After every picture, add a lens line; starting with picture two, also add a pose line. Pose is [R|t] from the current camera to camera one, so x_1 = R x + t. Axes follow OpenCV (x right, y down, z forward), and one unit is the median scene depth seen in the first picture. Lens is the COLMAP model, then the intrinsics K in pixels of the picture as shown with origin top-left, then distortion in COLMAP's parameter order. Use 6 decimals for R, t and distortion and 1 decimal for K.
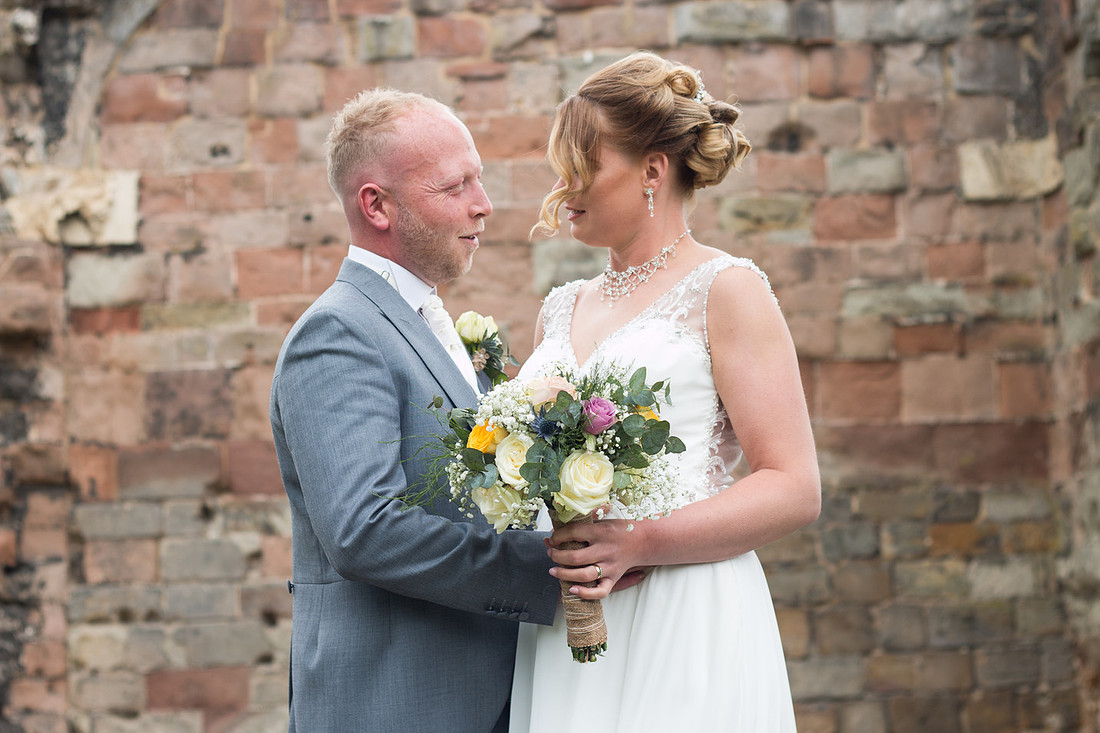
lens RADIAL K [[2638.6, 0, 548.8], [0, 2638.6, 276.0], [0, 0, 1]] dist [-0.034561, -0.365941]
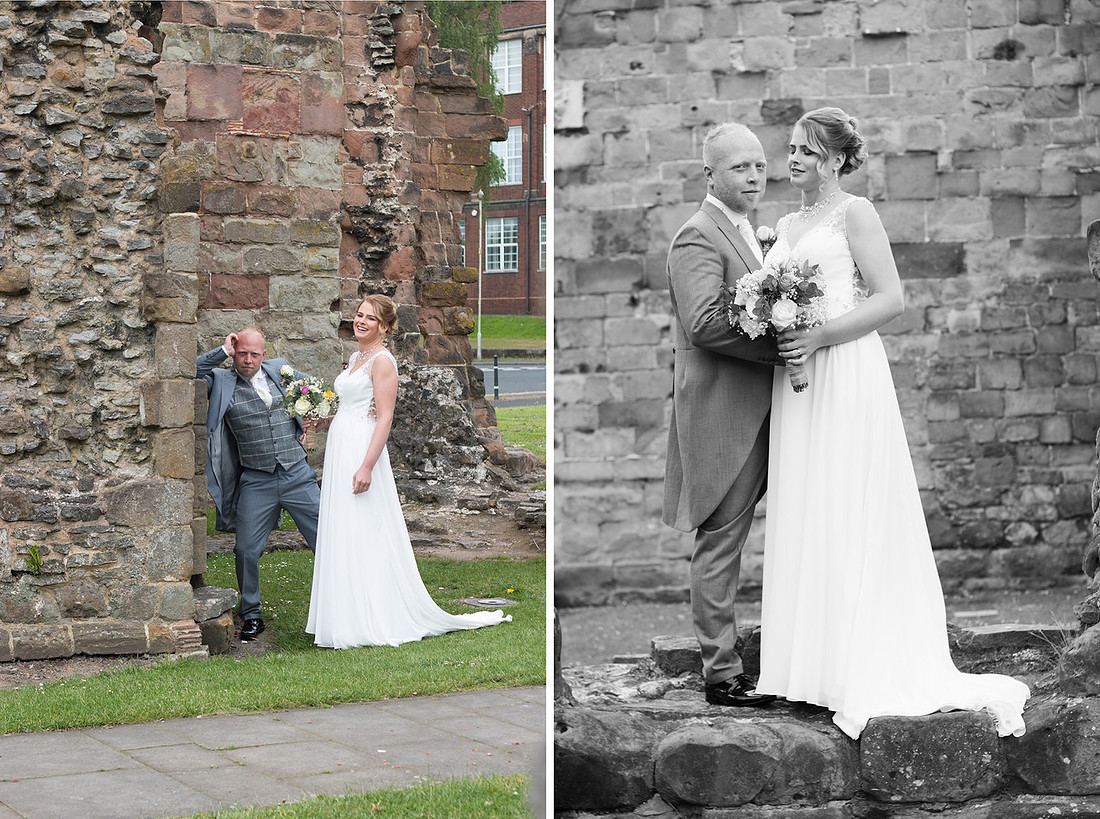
lens RADIAL K [[2476.4, 0, 550.0], [0, 2476.4, 409.5], [0, 0, 1]] dist [0.013535, -0.186619]
pose [[0.987357, -0.009605, -0.158219, 0.052013], [0.031841, 0.989835, 0.138611, -0.051530], [0.155280, -0.141897, 0.977626, -0.446447]]
